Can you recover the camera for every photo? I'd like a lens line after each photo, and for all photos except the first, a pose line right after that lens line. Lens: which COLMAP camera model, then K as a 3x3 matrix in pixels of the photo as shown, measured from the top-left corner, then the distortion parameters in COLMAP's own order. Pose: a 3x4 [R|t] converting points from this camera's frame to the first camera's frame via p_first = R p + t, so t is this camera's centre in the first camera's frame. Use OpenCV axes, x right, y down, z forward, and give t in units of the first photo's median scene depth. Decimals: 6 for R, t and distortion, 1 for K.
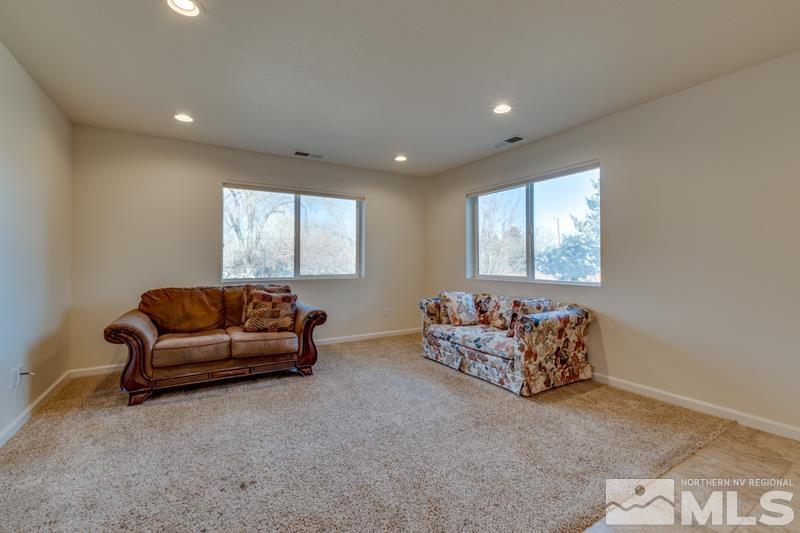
lens RADIAL K [[354.0, 0, 397.7], [0, 354.0, 262.8], [0, 0, 1]] dist [0.009563, -0.003086]
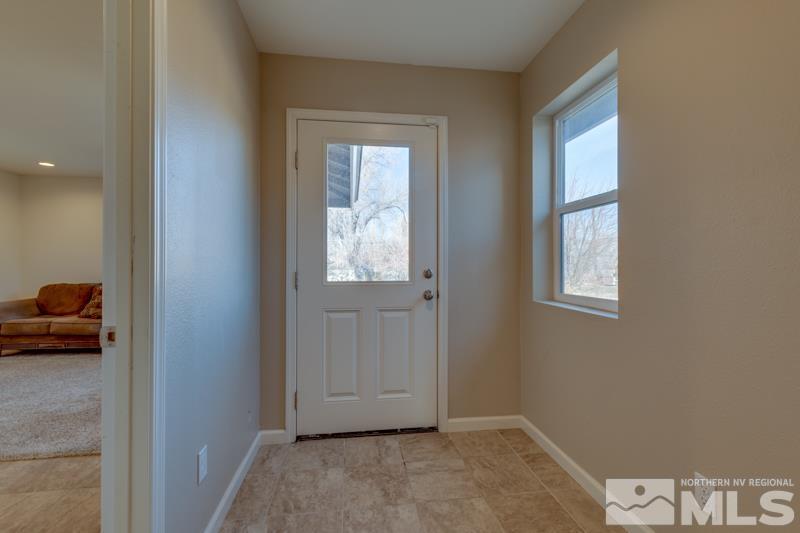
lens RADIAL K [[354.0, 0, 398.8], [0, 354.0, 266.6], [0, 0, 1]] dist [0.009563, -0.003086]
pose [[0.918738, 0.005005, -0.394835, 1.254171], [-0.003491, 0.999984, 0.004553, -0.008820], [0.394851, -0.002805, 0.918741, 0.239212]]
